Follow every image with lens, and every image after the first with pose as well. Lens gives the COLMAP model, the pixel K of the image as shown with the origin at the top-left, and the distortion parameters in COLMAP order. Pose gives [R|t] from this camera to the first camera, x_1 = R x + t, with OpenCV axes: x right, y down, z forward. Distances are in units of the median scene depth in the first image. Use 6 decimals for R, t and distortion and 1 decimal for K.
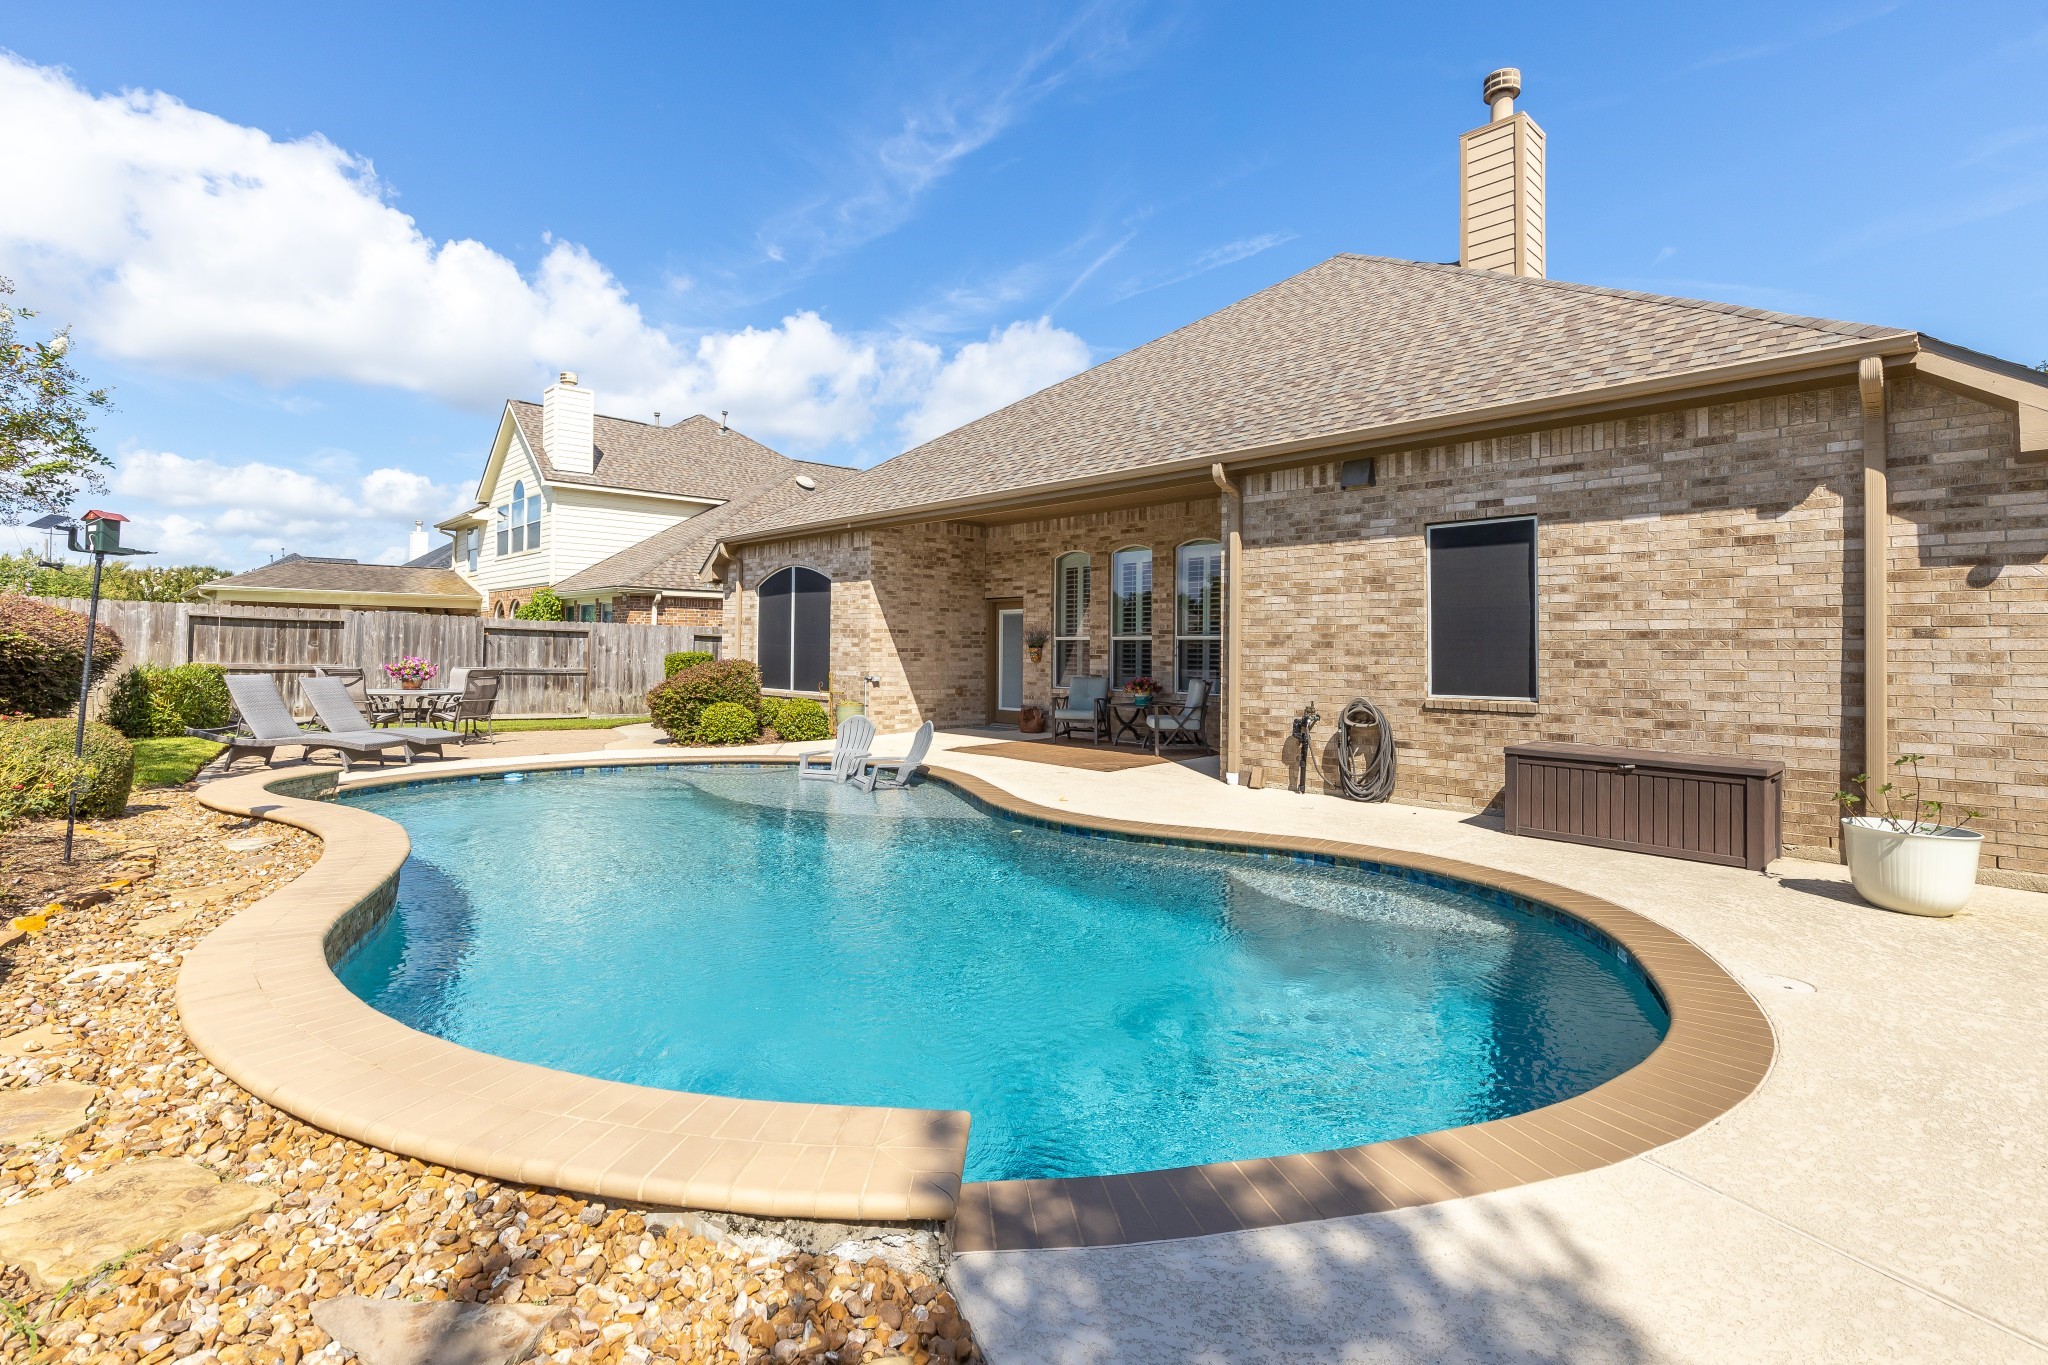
lens RADIAL K [[908.1, 0, 1003.3], [0, 908.1, 639.6], [0, 0, 1]] dist [-0.001535, -0.001808]
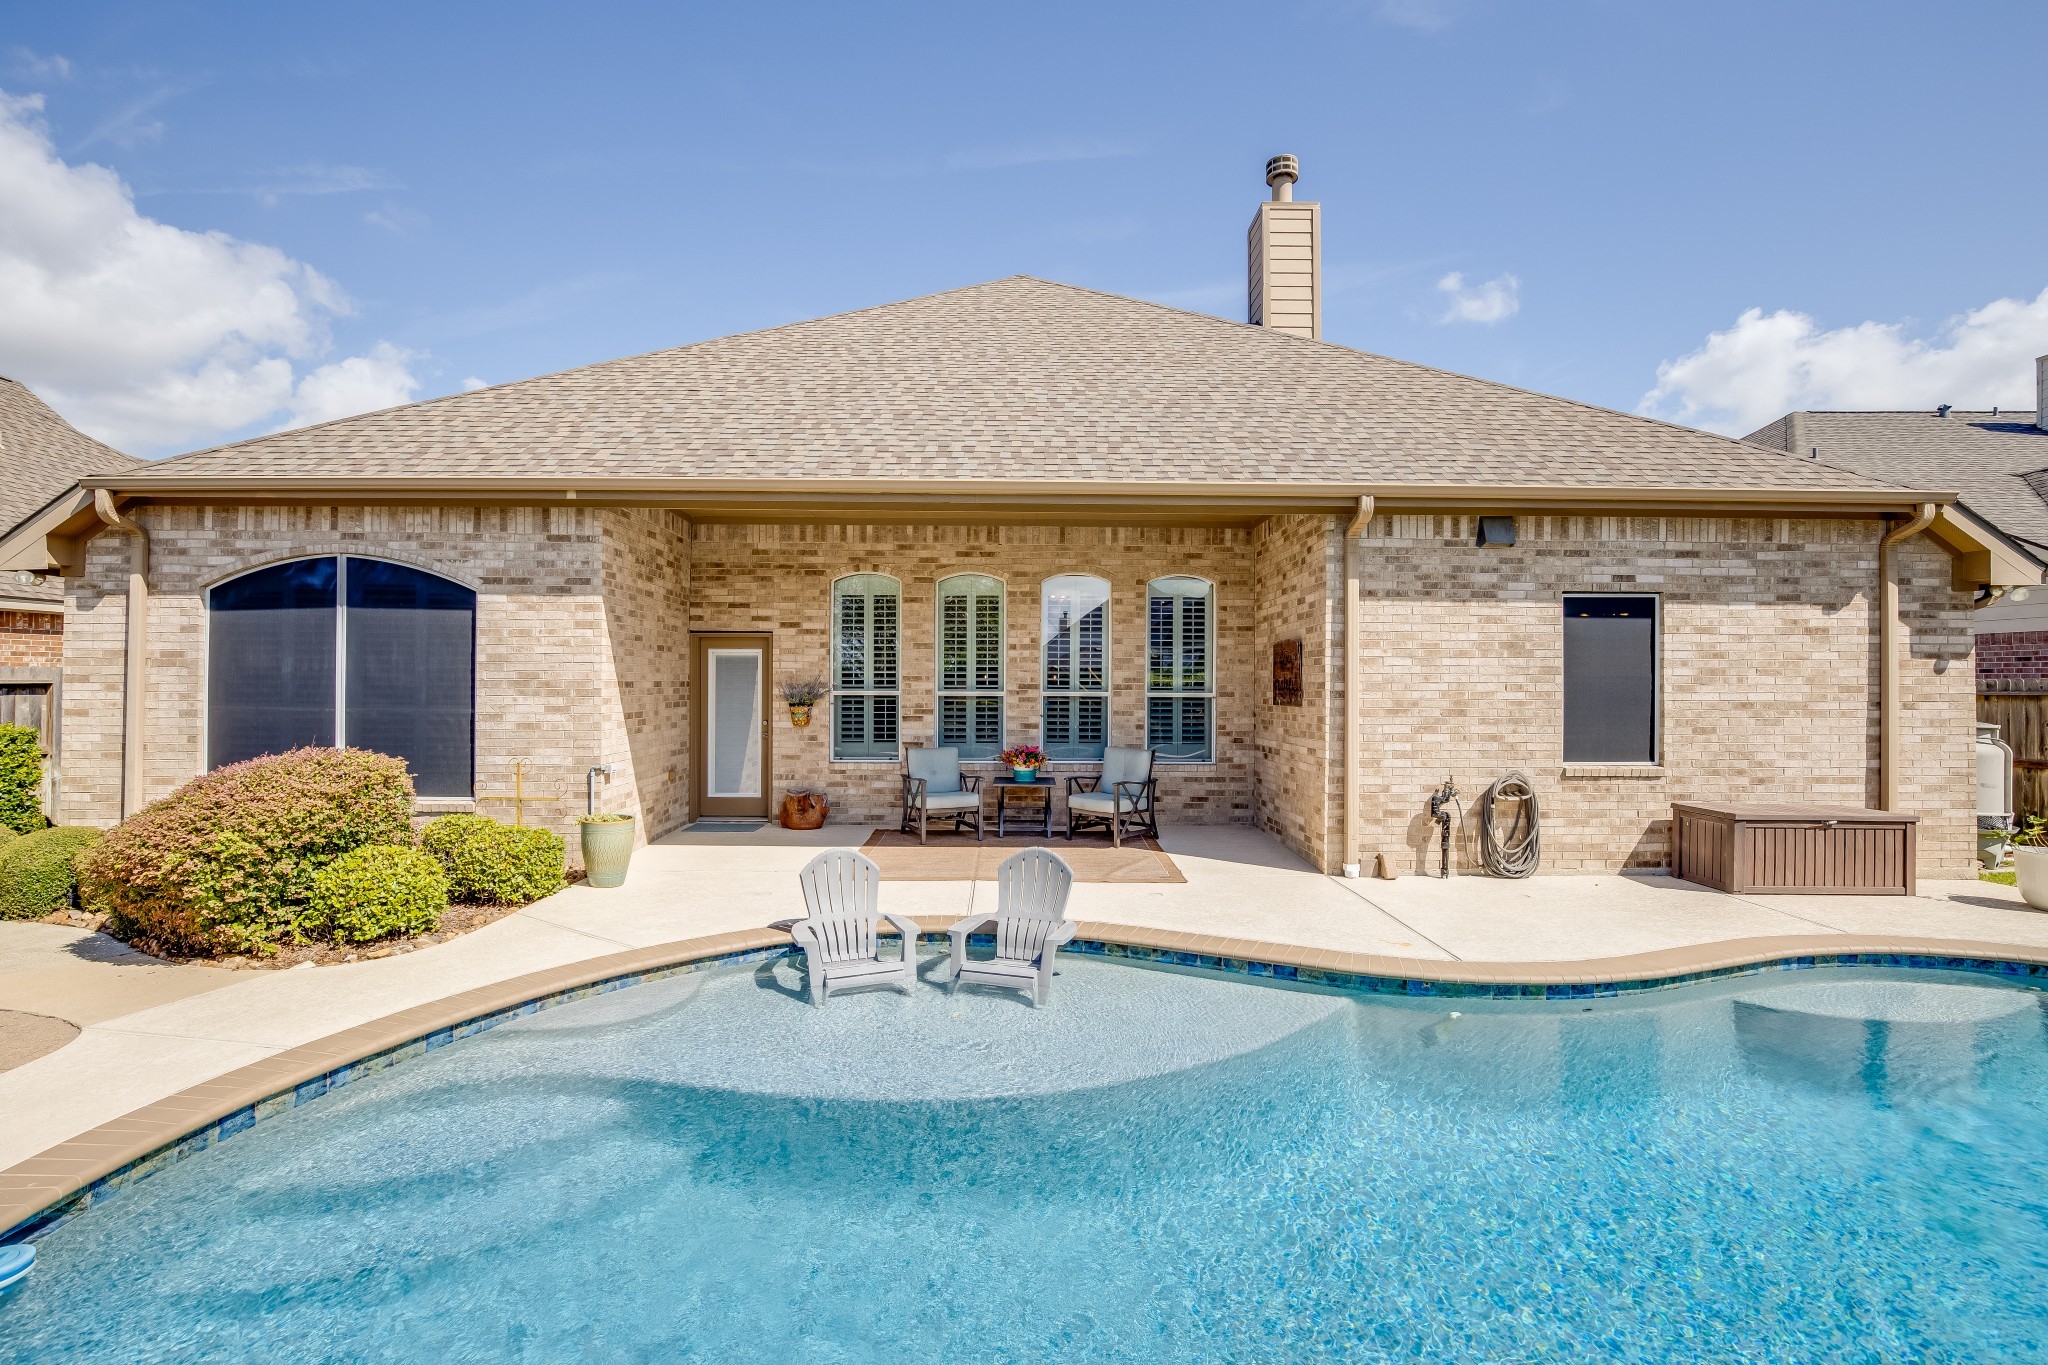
lens RADIAL K [[908.1, 0, 1009.2], [0, 908.1, 687.6], [0, 0, 1]] dist [-0.001535, -0.001808]
pose [[0.683122, -0.008801, 0.730251, -0.475299], [-0.007596, 0.999788, 0.019155, -0.025797], [-0.730265, -0.018632, 0.682910, 0.531470]]
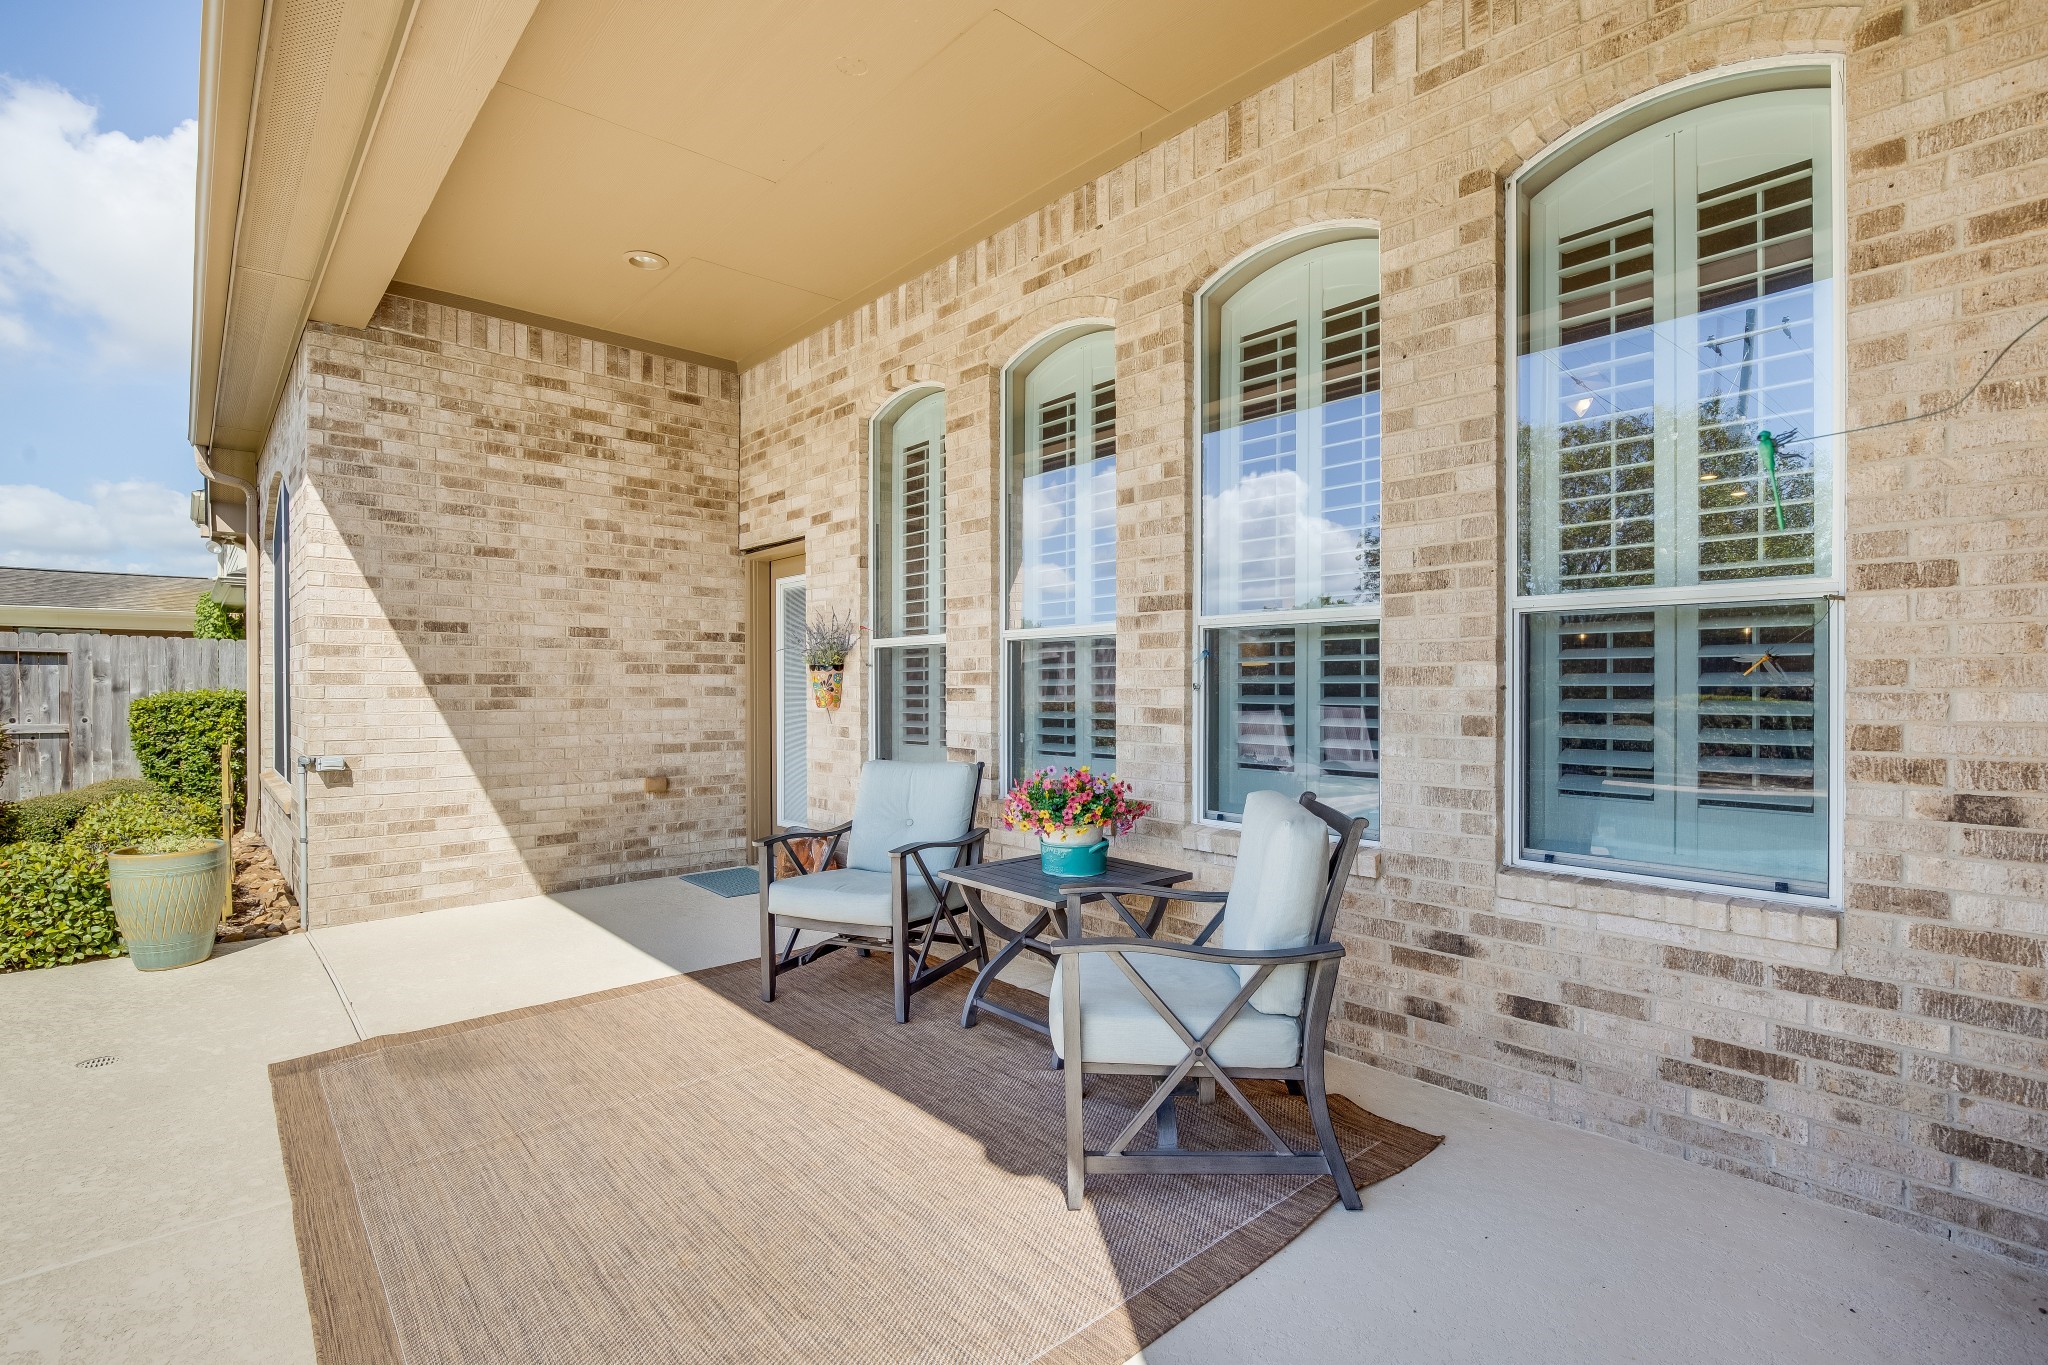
lens RADIAL K [[971.4, 0, 1036.3], [0, 971.4, 693.0], [0, 0, 1]] dist [-0.016163, 0.000454]
pose [[0.999745, -0.008616, -0.020879, 0.166732], [0.008994, 0.999797, 0.018055, 0.015510], [0.020719, -0.018238, 0.999619, 0.796675]]
